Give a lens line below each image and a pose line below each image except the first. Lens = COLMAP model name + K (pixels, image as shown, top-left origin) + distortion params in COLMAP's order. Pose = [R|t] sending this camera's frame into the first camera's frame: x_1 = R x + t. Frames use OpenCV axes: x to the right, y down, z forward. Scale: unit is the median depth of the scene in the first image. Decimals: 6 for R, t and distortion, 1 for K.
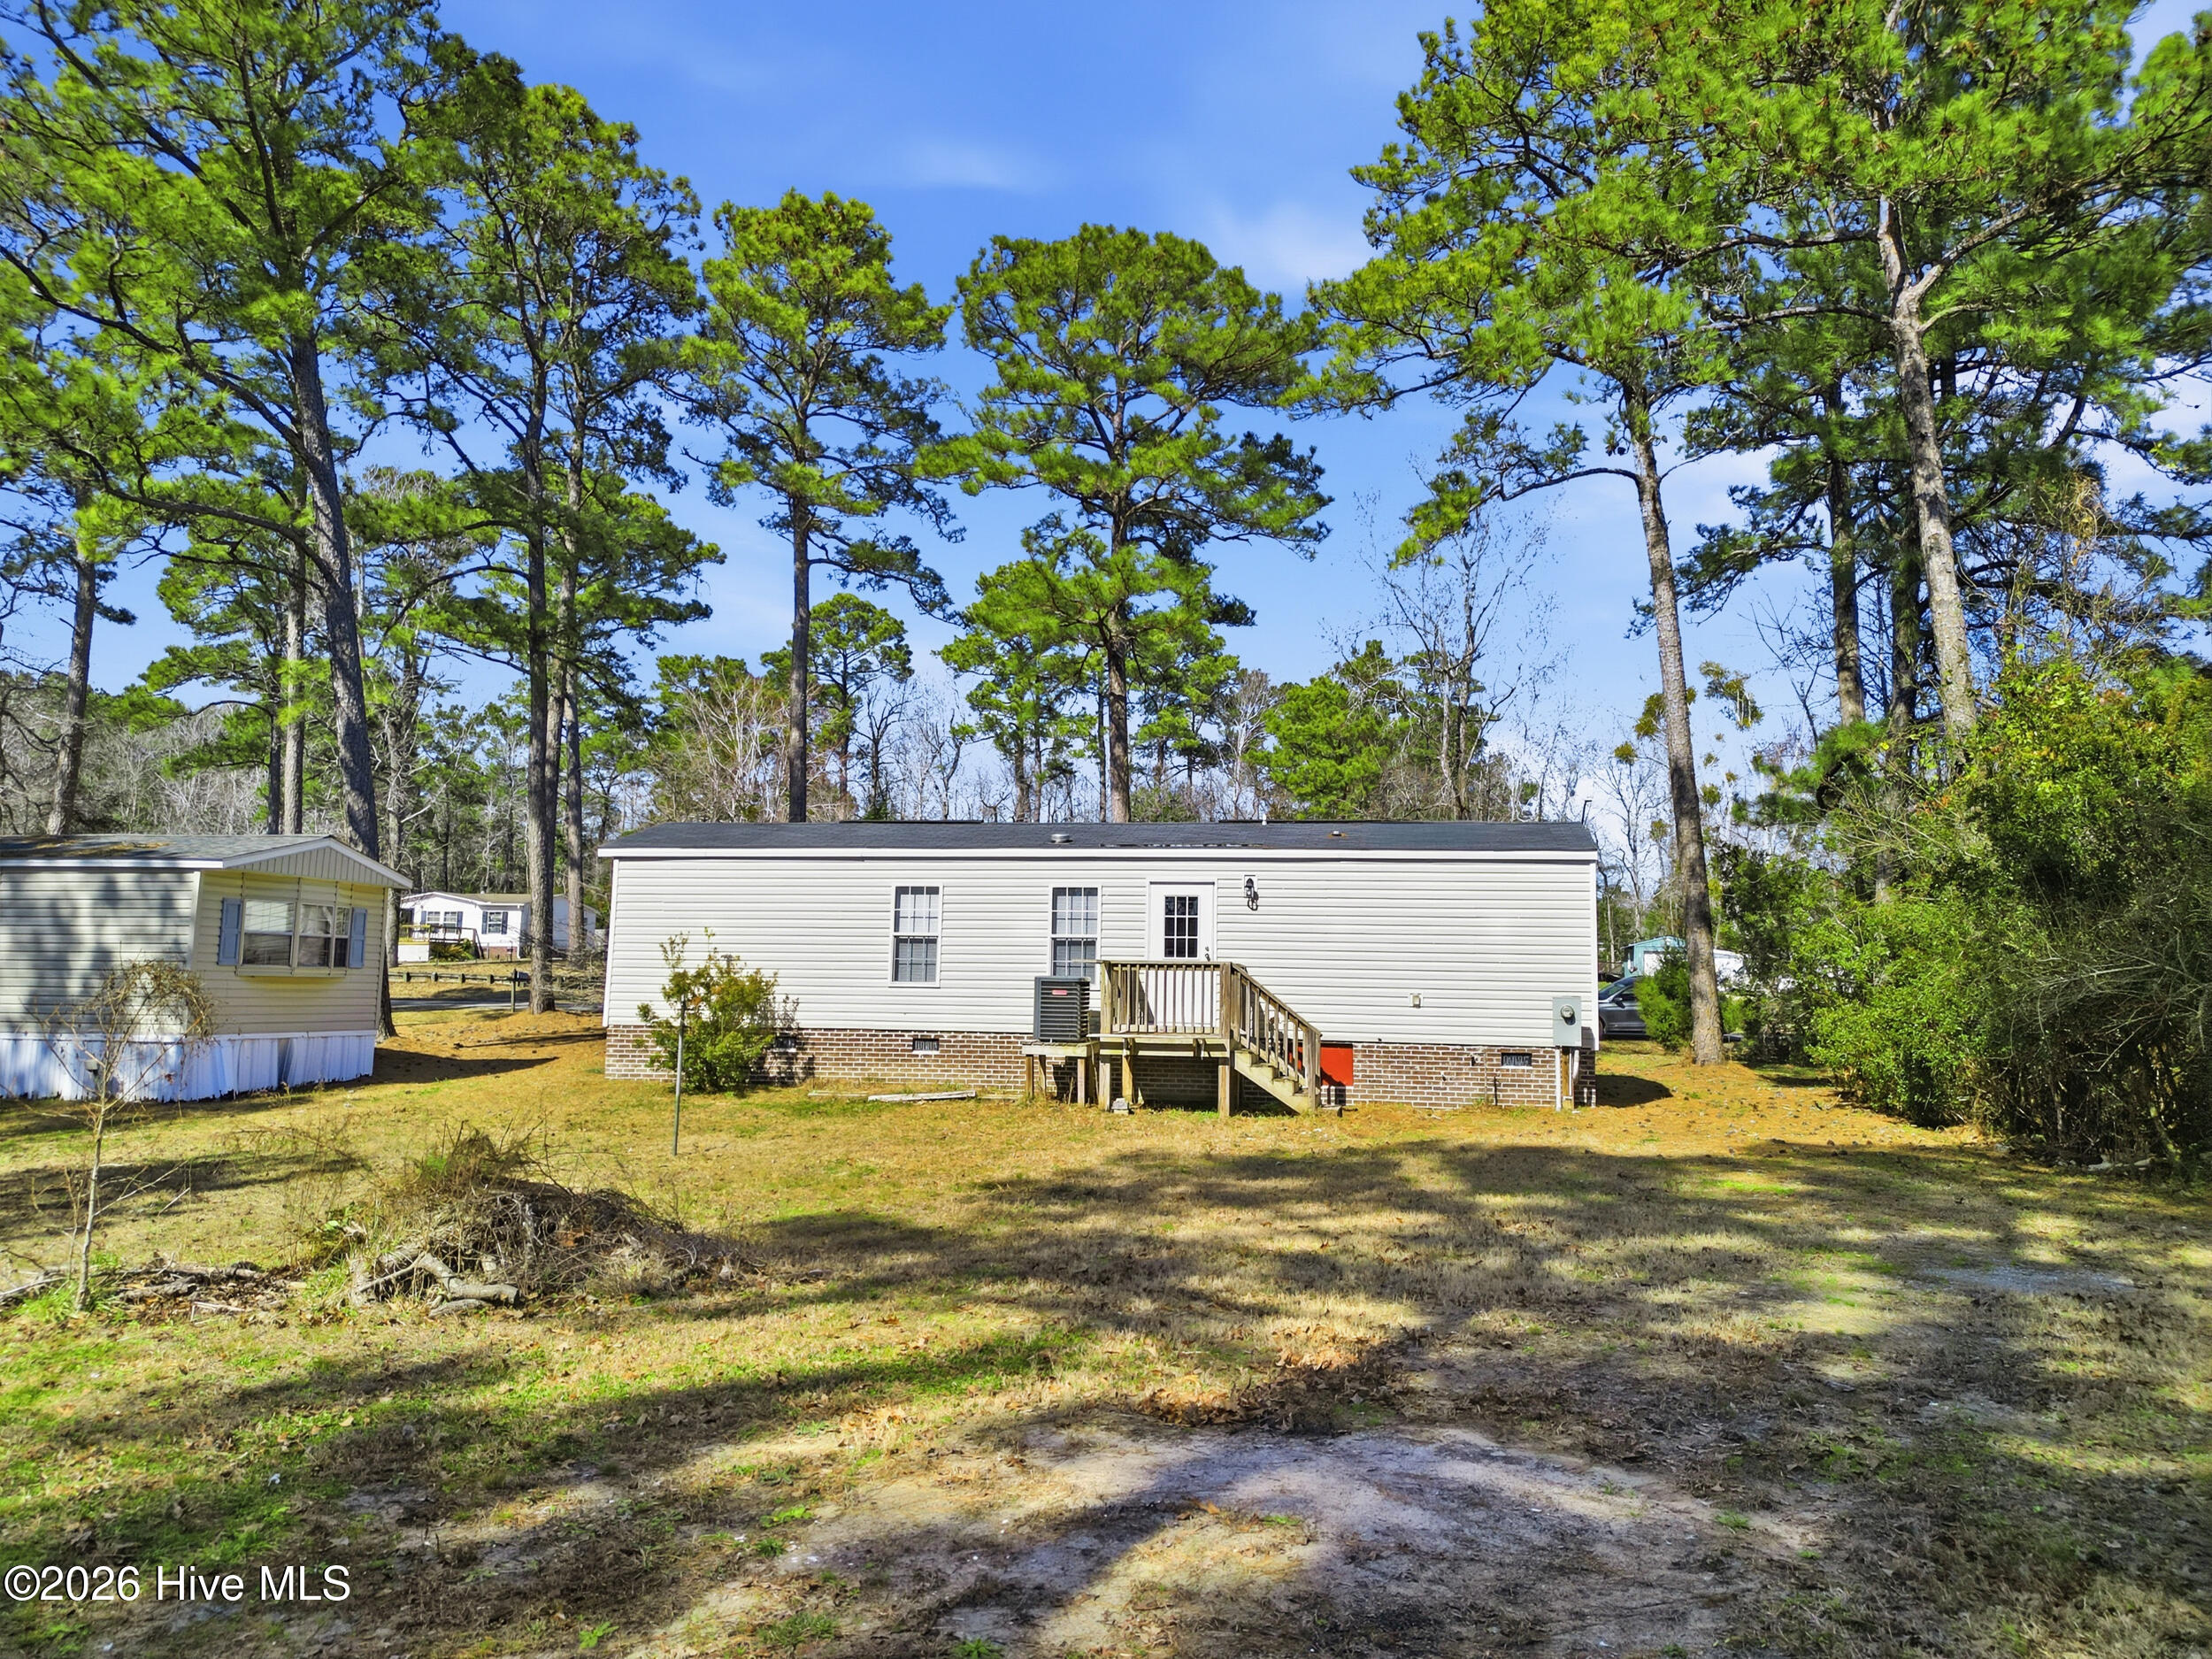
lens RADIAL K [[1543.1, 0, 1121.2], [0, 1543.1, 824.6], [0, 0, 1]] dist [0.077839, -0.081330]
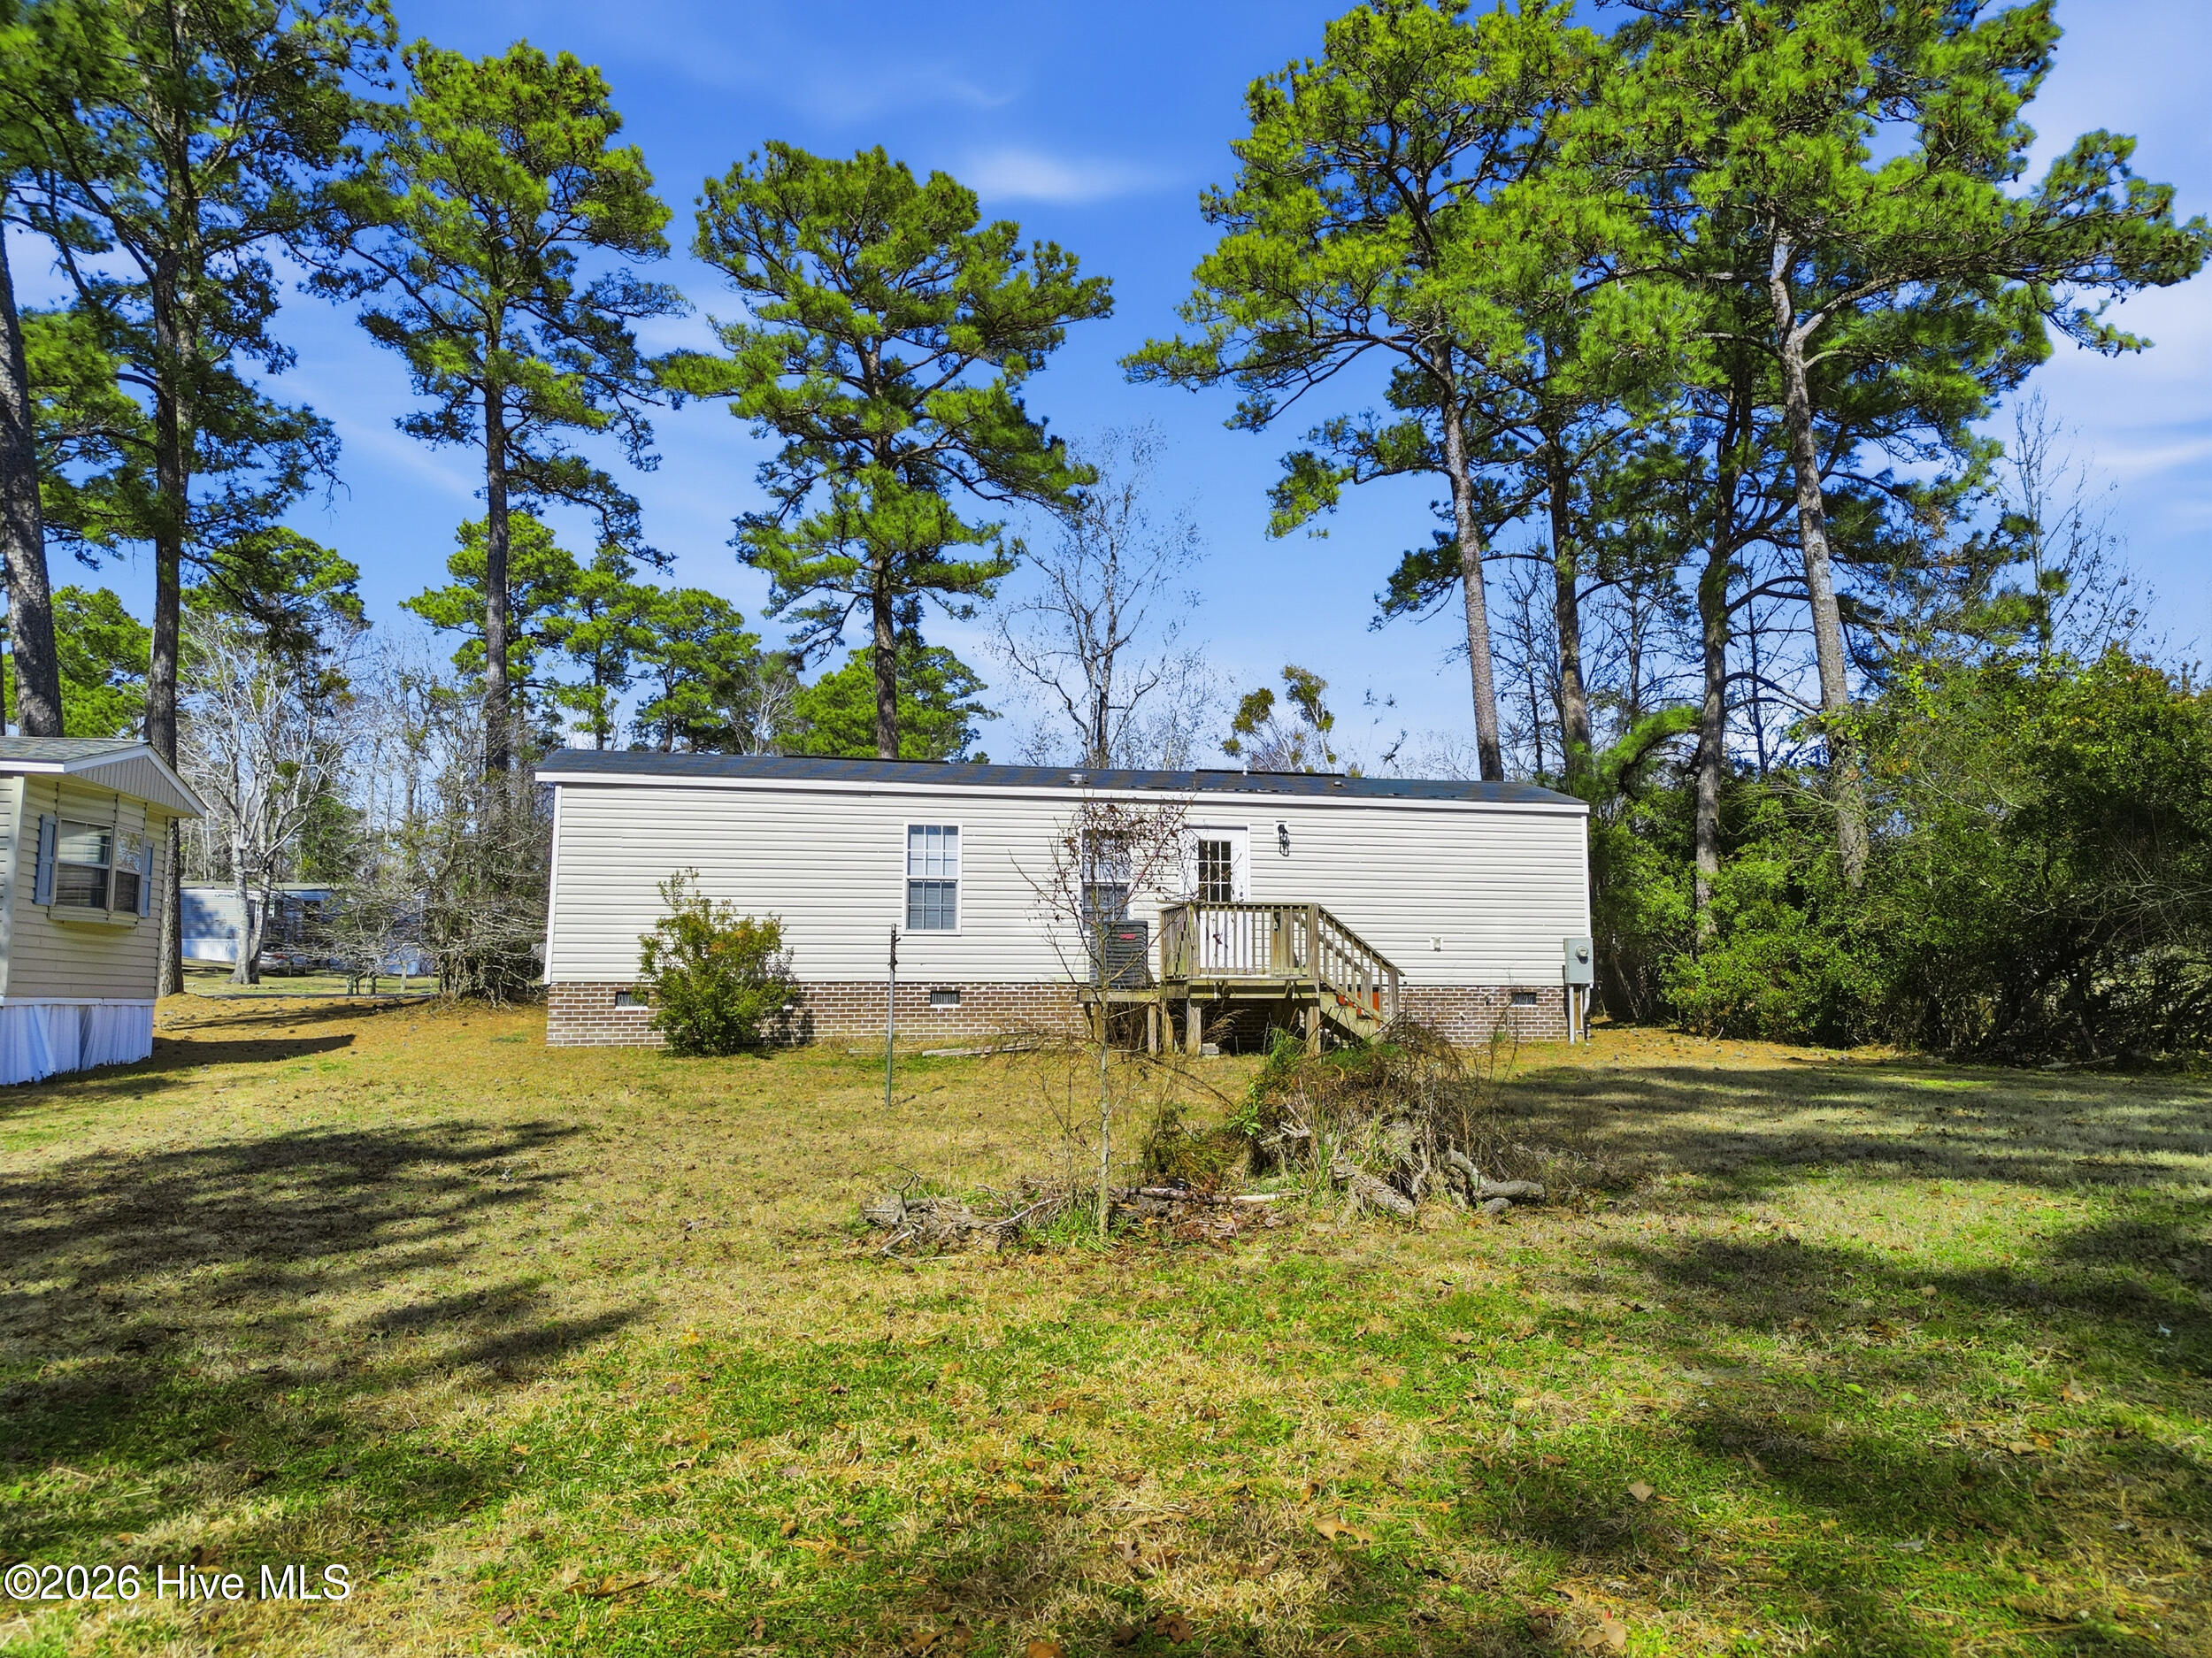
lens RADIAL K [[1543.1, 0, 1121.2], [0, 1543.1, 824.1], [0, 0, 1]] dist [0.077839, -0.081330]
pose [[0.925202, 0.026386, 0.378556, -0.376033], [-0.025866, 0.999645, -0.006460, 0.042278], [-0.378592, -0.003815, 0.925556, 0.111915]]
